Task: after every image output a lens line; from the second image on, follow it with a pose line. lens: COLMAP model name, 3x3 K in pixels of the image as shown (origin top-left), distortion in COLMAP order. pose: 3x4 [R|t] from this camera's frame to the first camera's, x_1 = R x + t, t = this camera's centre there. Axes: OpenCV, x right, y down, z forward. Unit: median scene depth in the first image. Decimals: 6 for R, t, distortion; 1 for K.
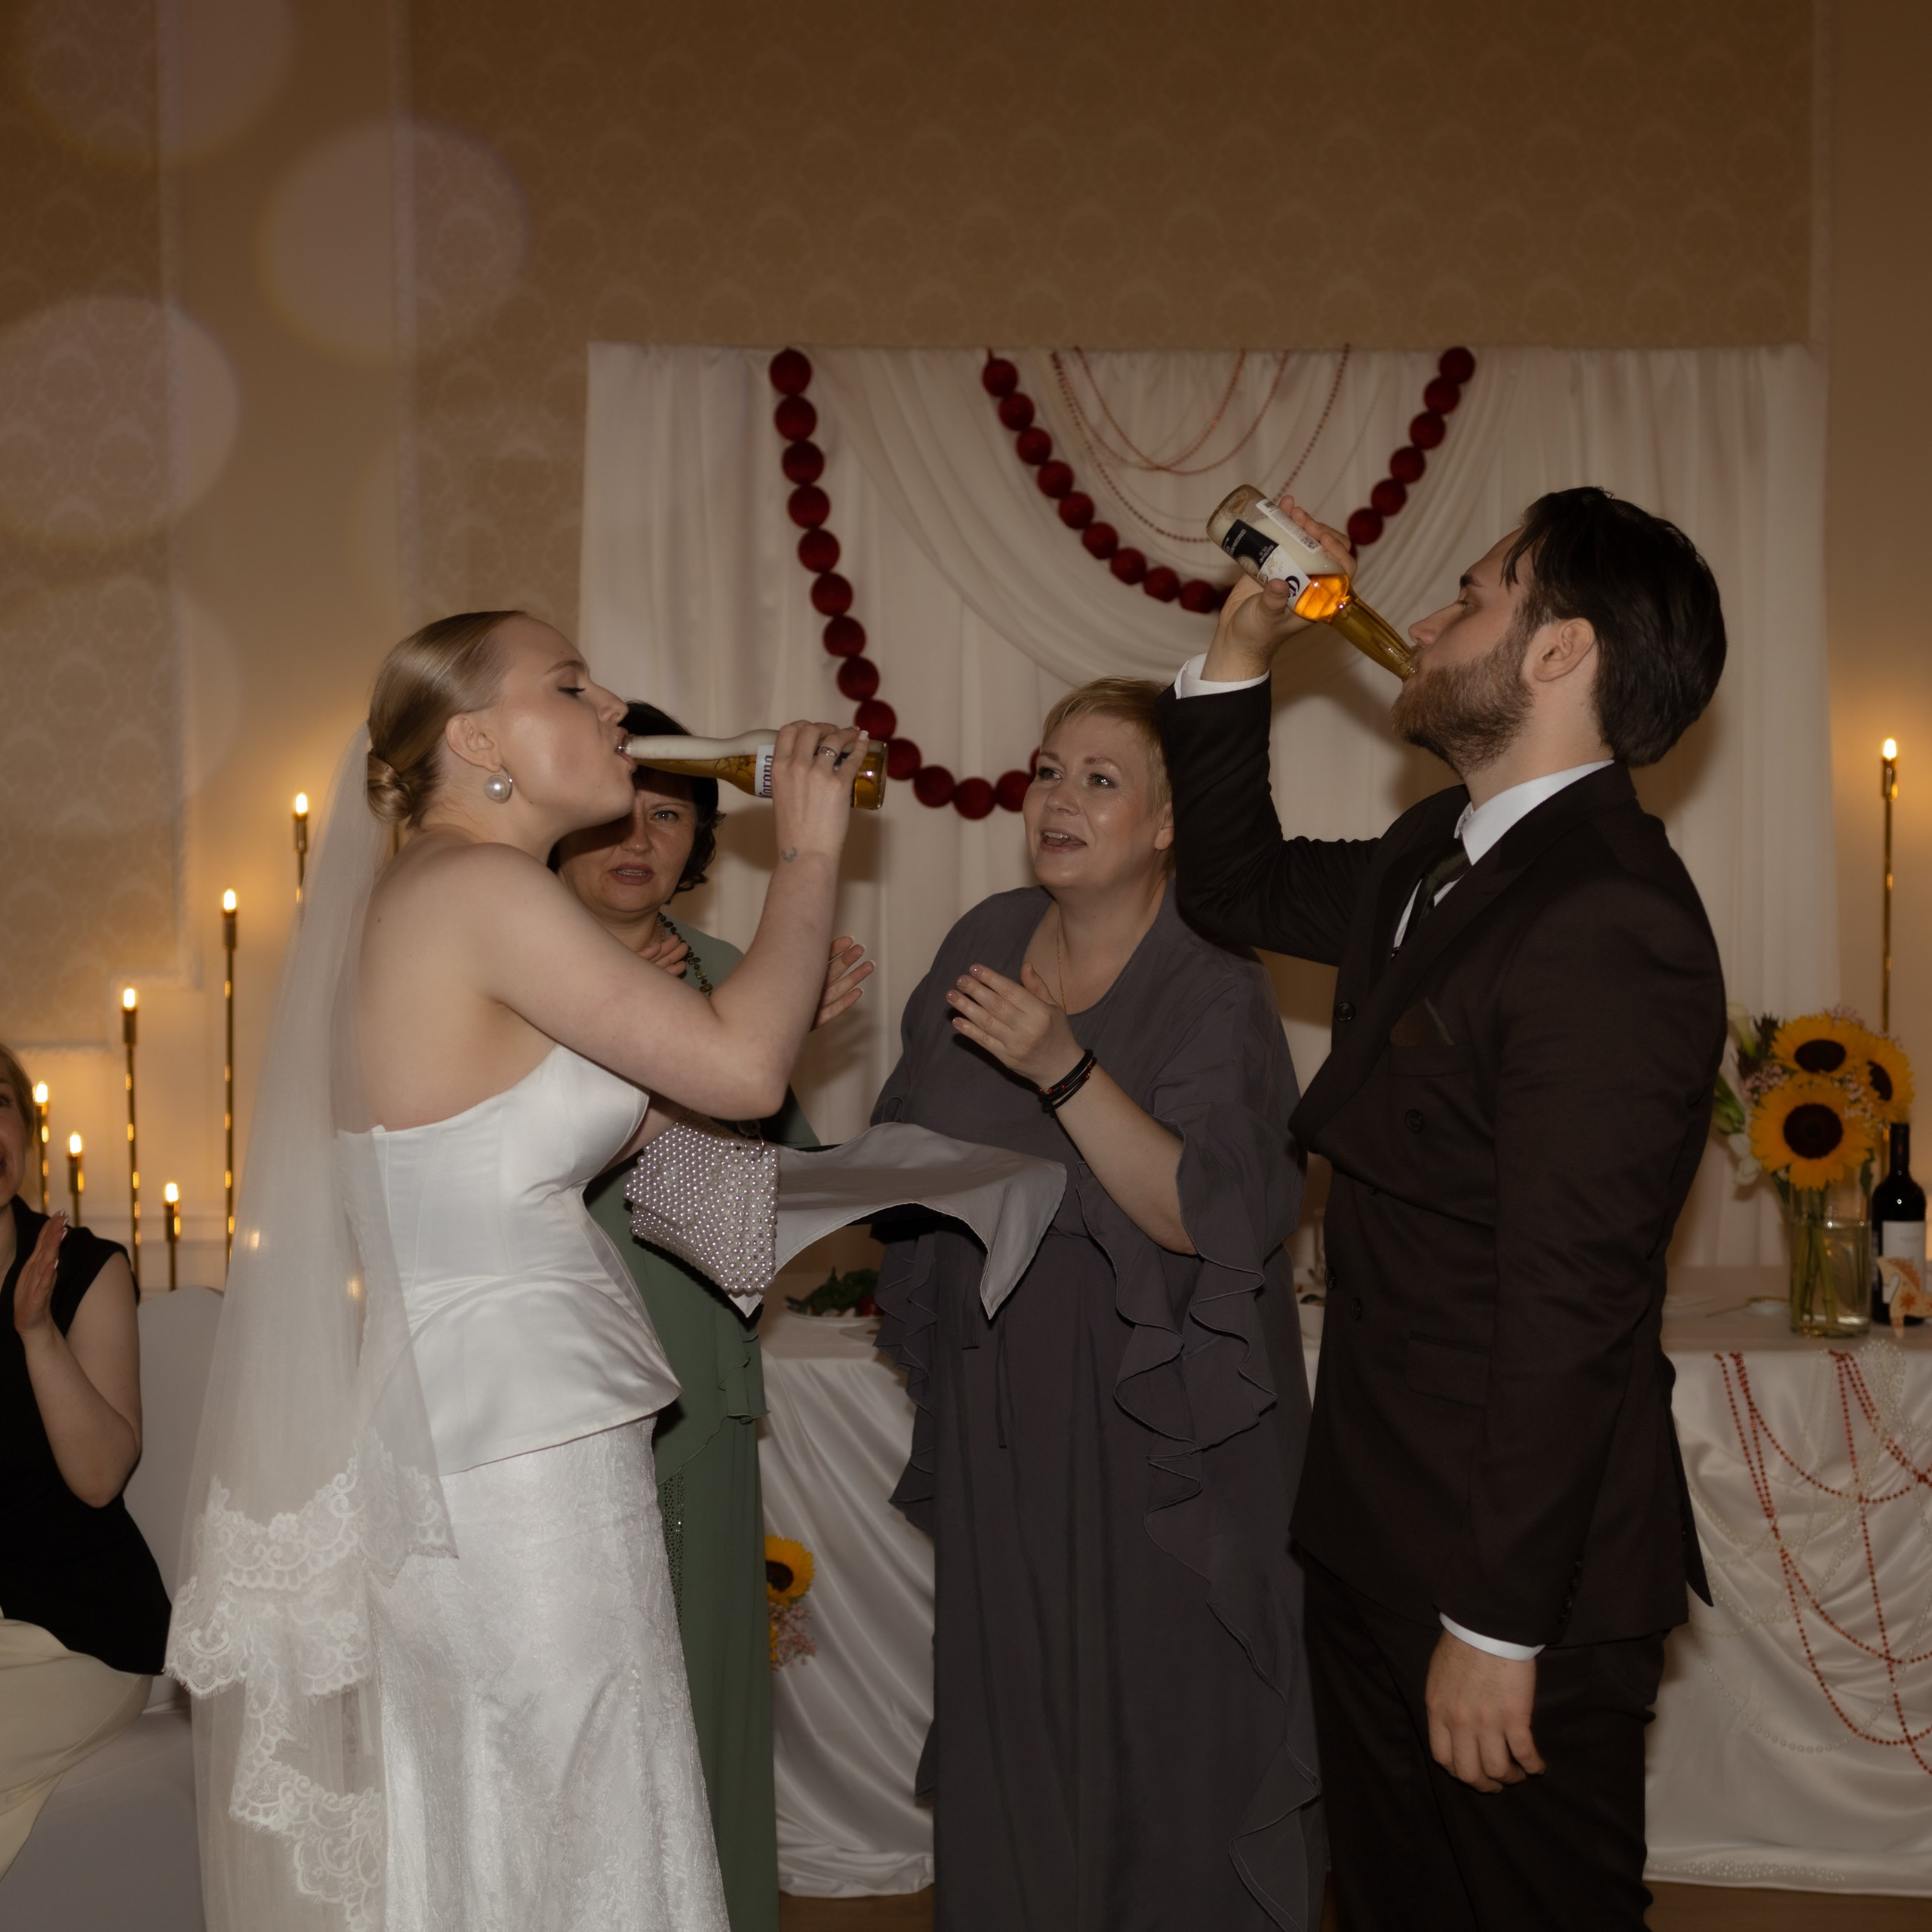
lens RADIAL K [[3151.1, 0, 895.3], [0, 3151.1, 959.0], [0, 0, 1]] dist [0.024426, 0.000000]
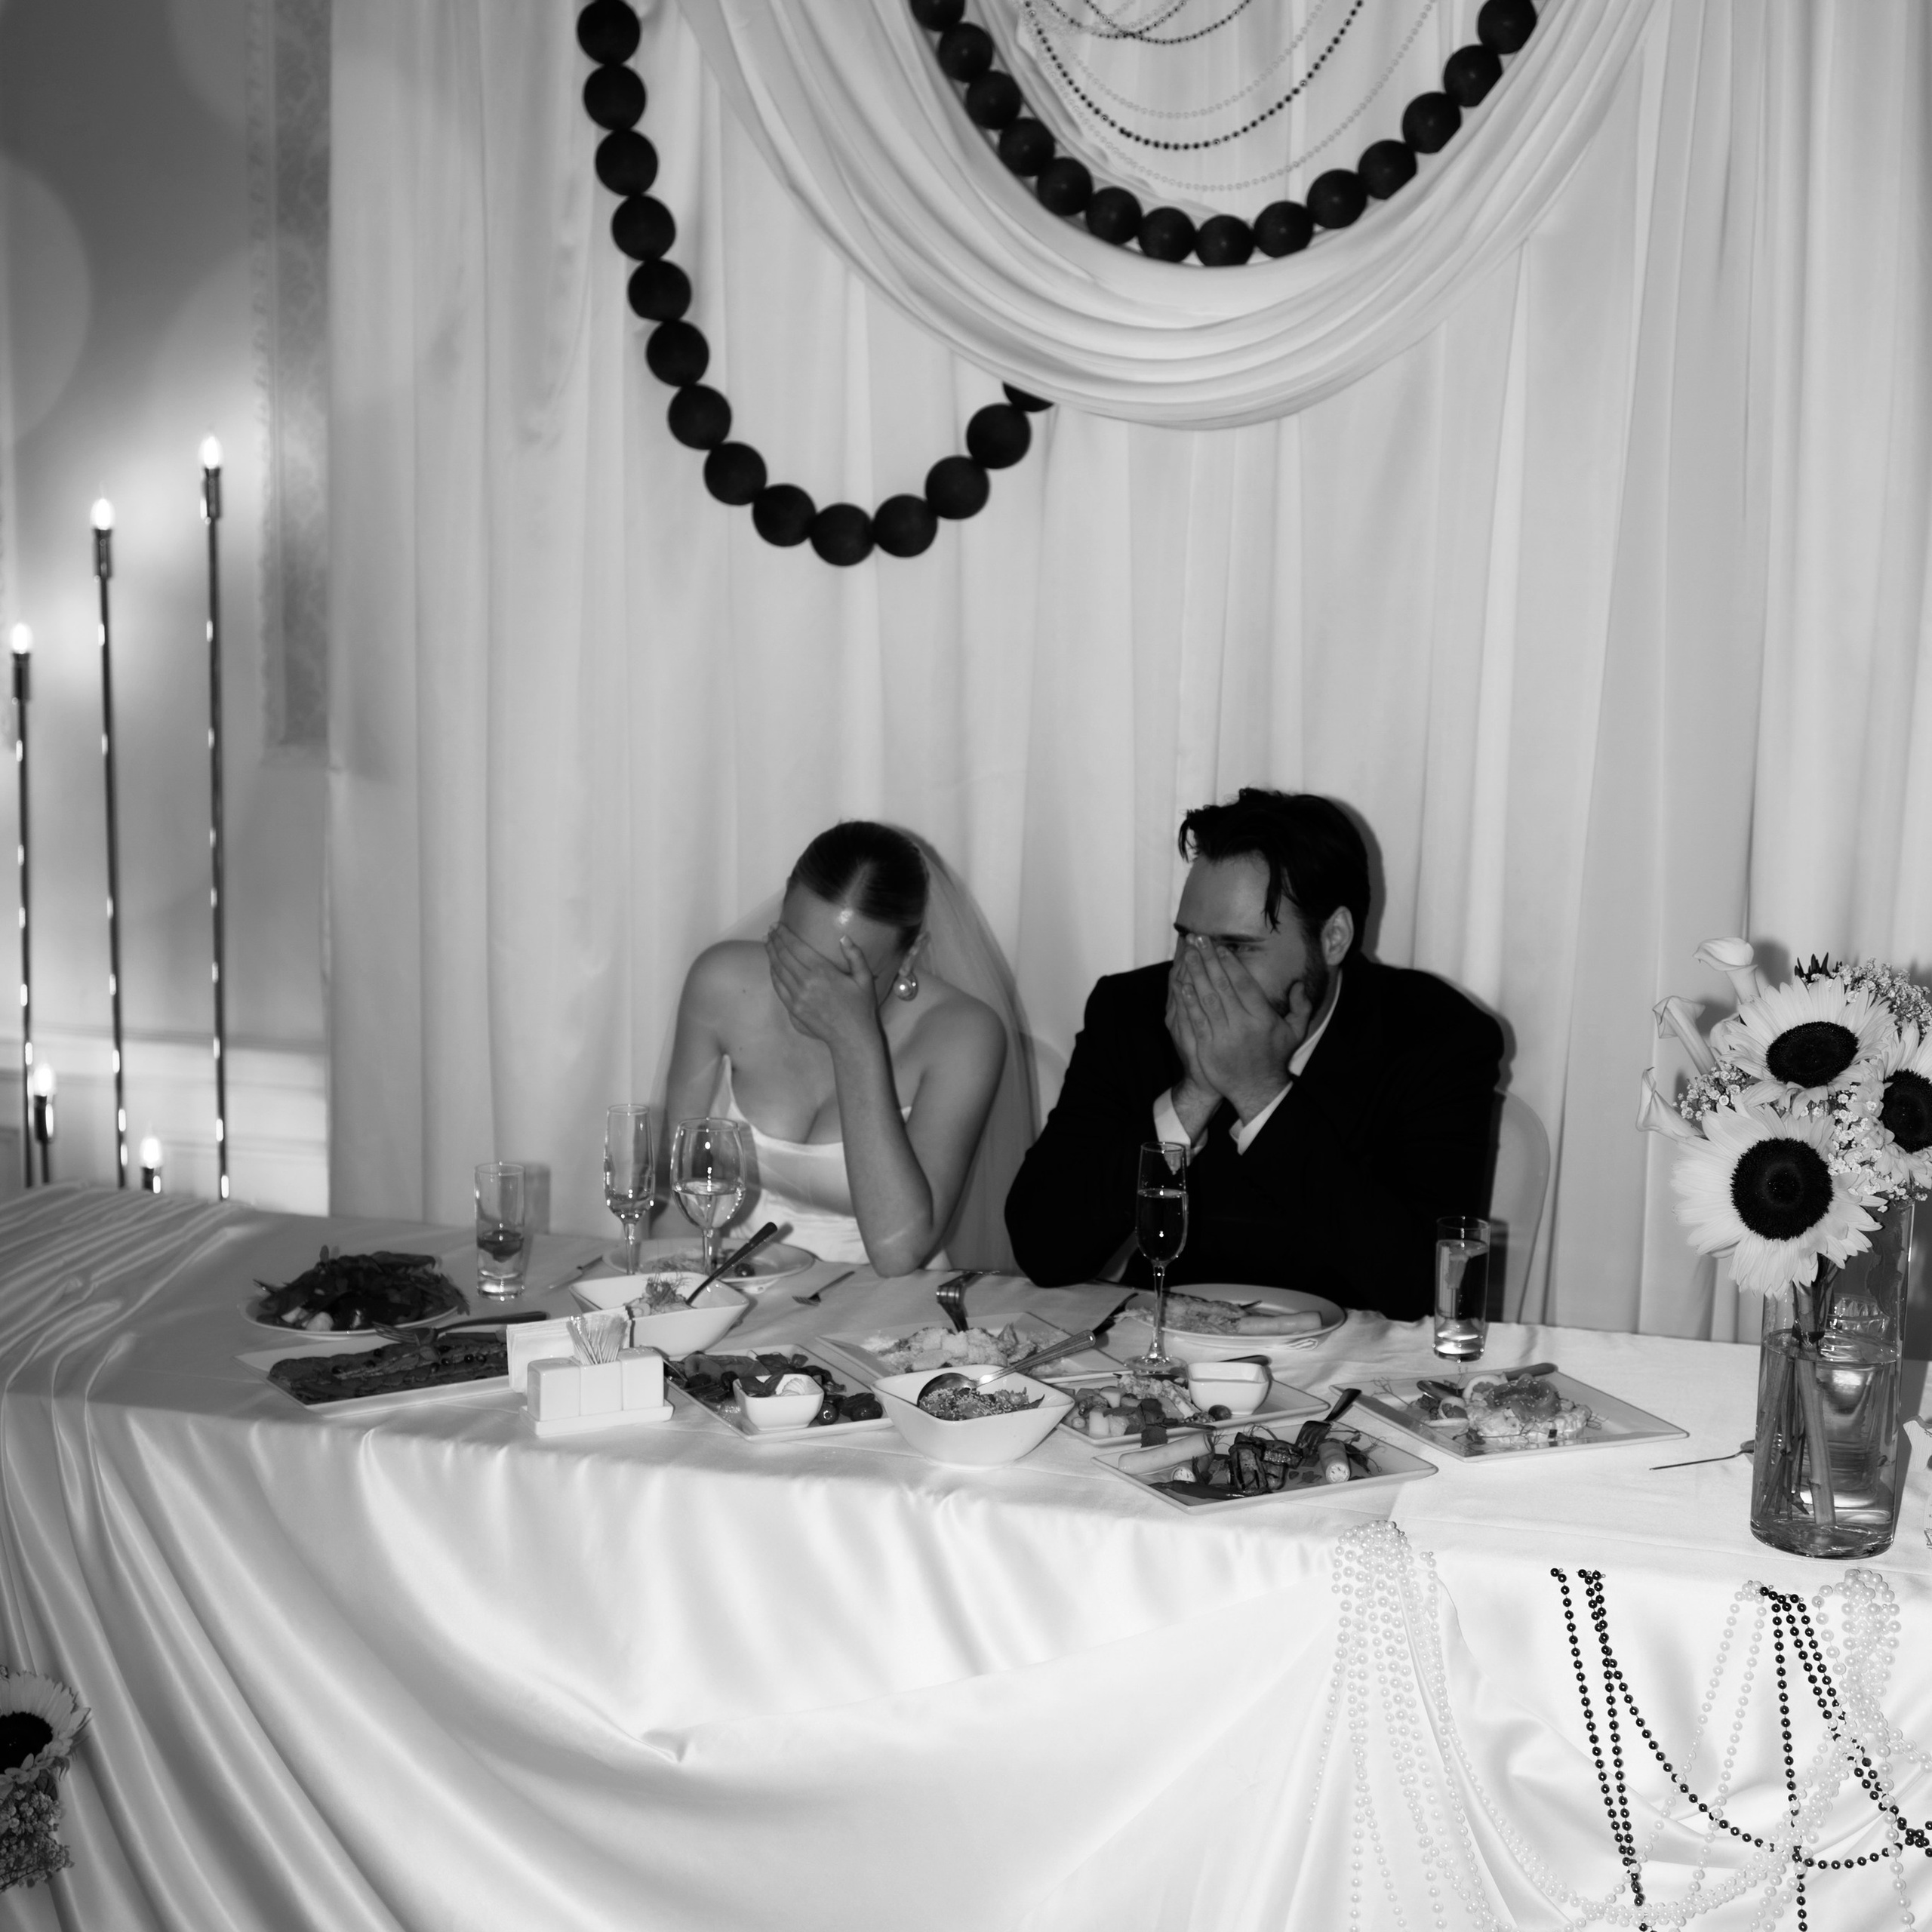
lens RADIAL K [[3151.1, 0, 921.3], [0, 3151.1, 955.7], [0, 0, 1]] dist [0.024426, 0.000000]
pose [[0.958421, 0.066761, -0.277439, 0.237524], [-0.041869, 0.994625, 0.094702, -0.025651], [0.282270, -0.079148, 0.956064, 0.346067]]
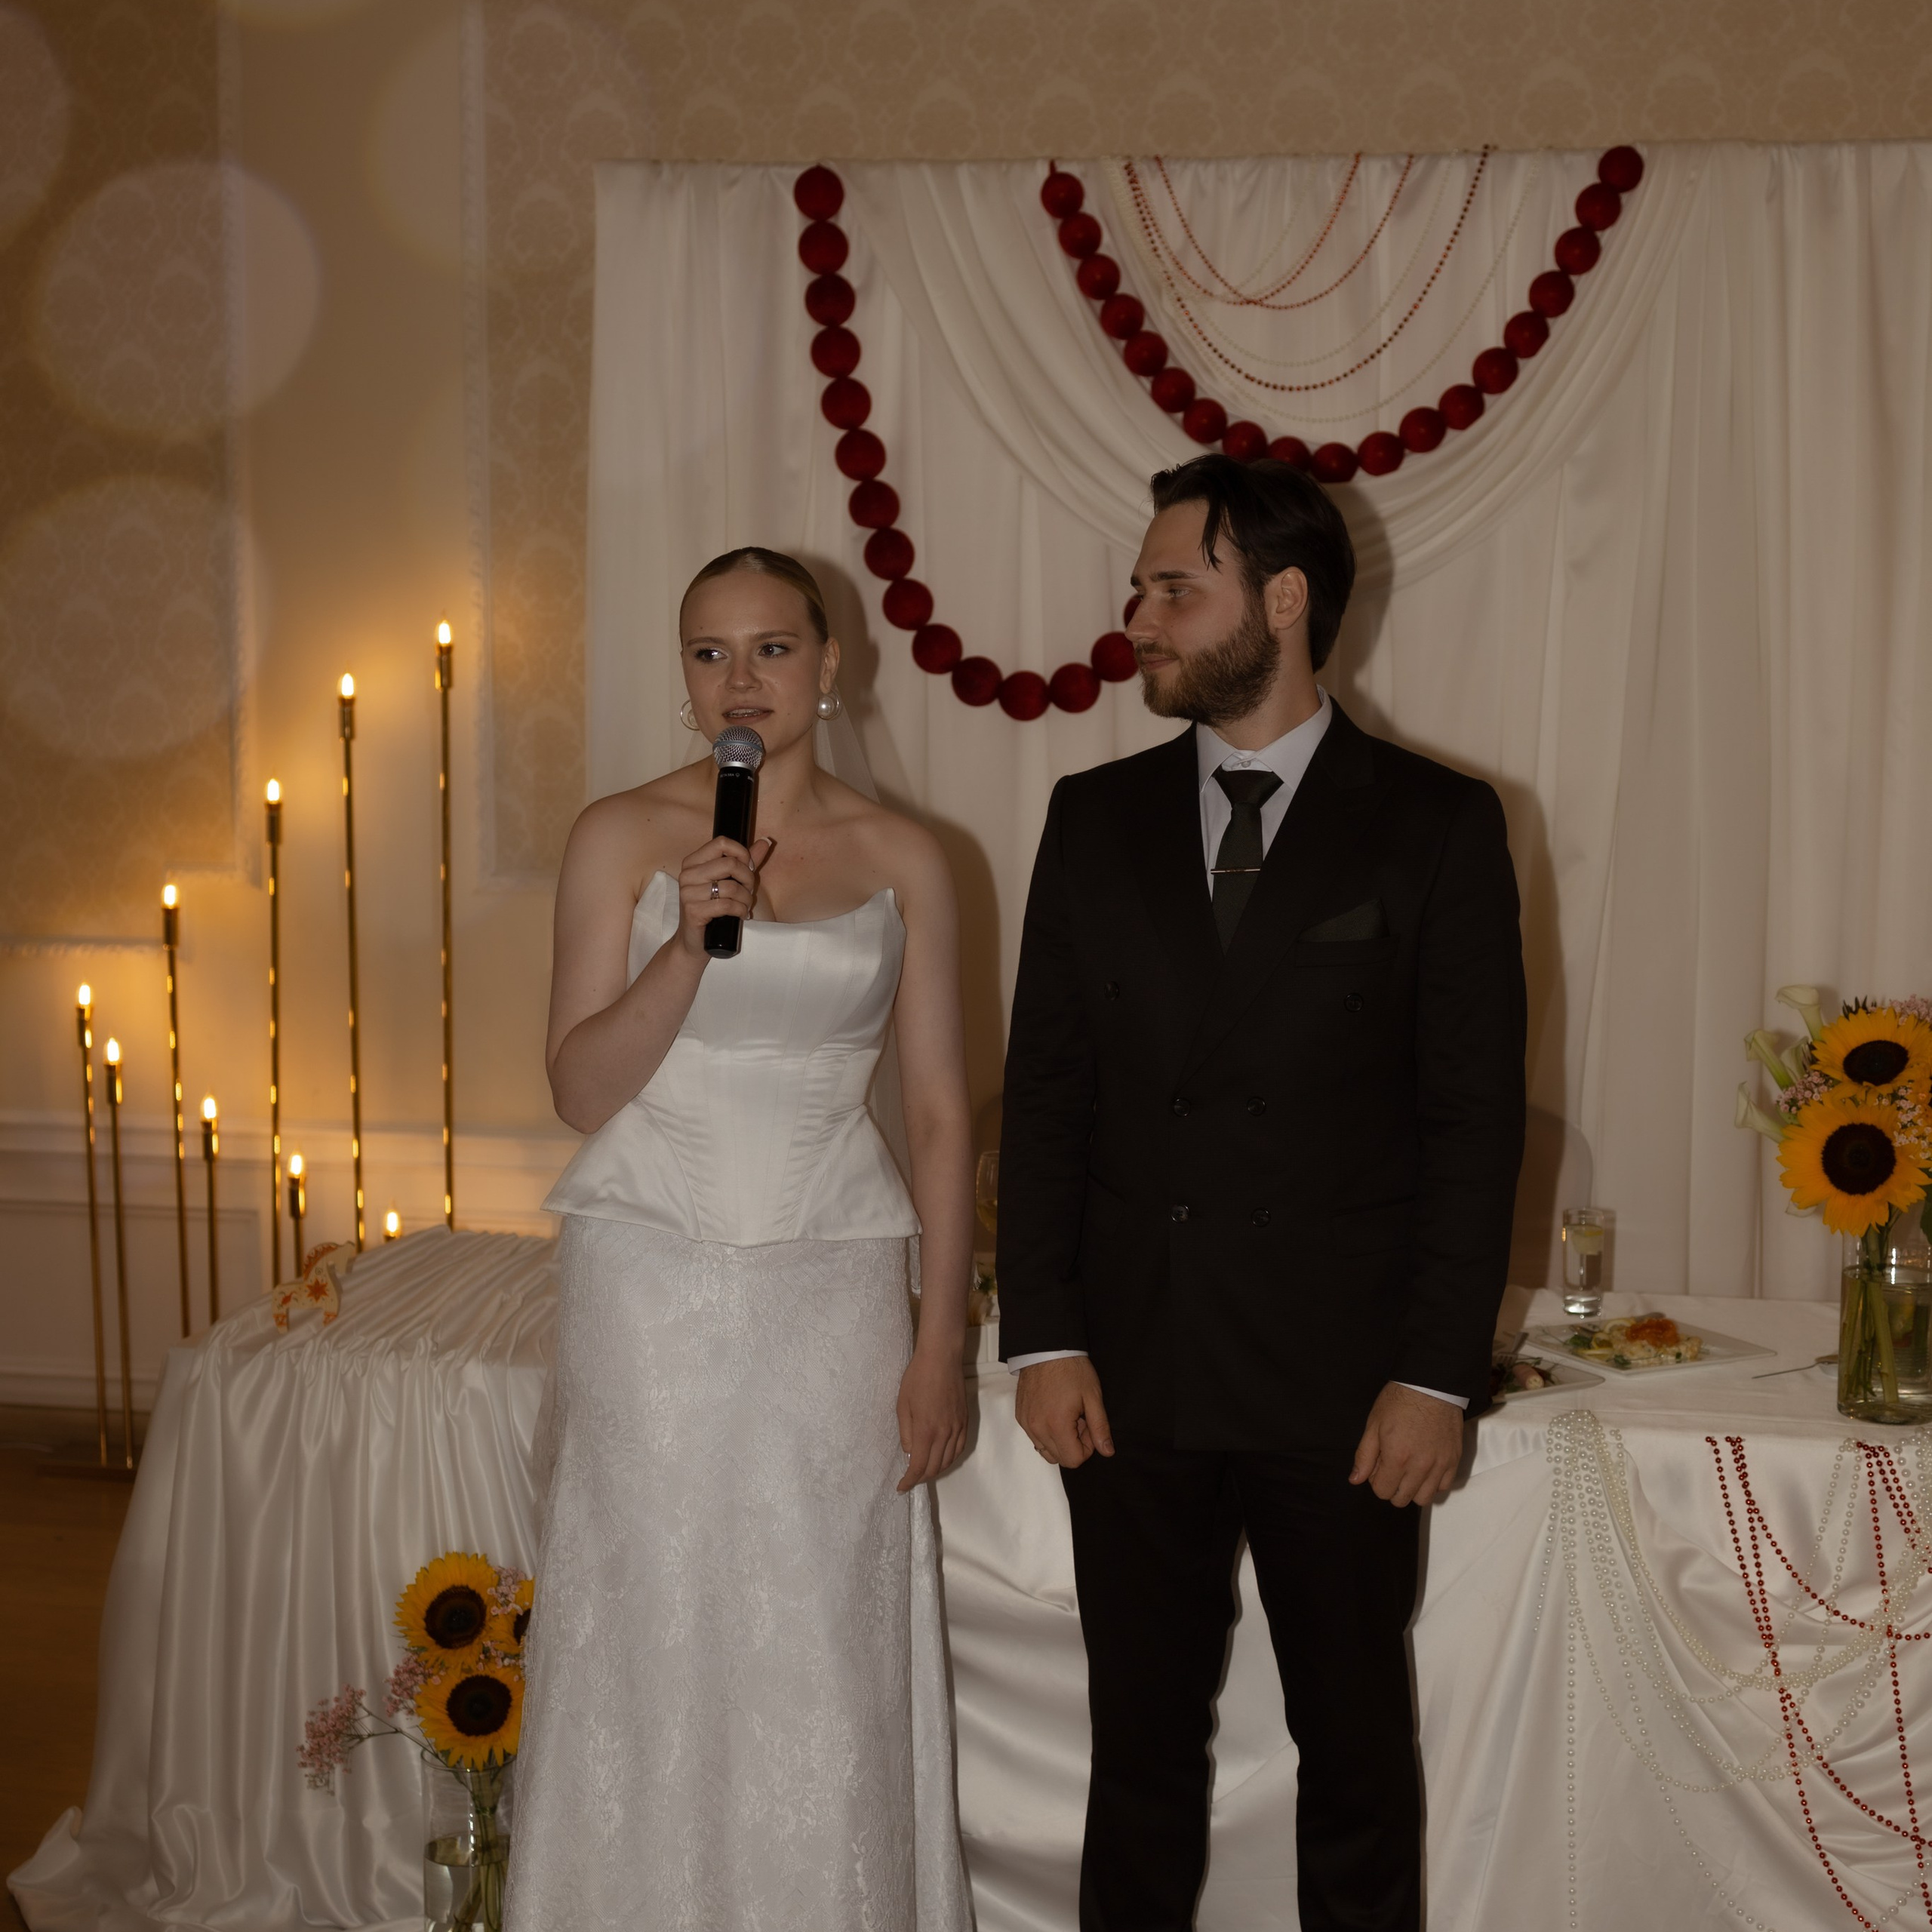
lens RADIAL K [[3151.1, 0, 948.3], [0, 3151.1, 962.8], [0, 0, 1]] dist [0.024426, 0.000000]
pose [[0.976107, 0.033668, -0.214668, 0.190823], [-0.022722, 0.998322, 0.053258, -0.023861], [0.216101, -0.047107, 0.975234, 0.161760]]
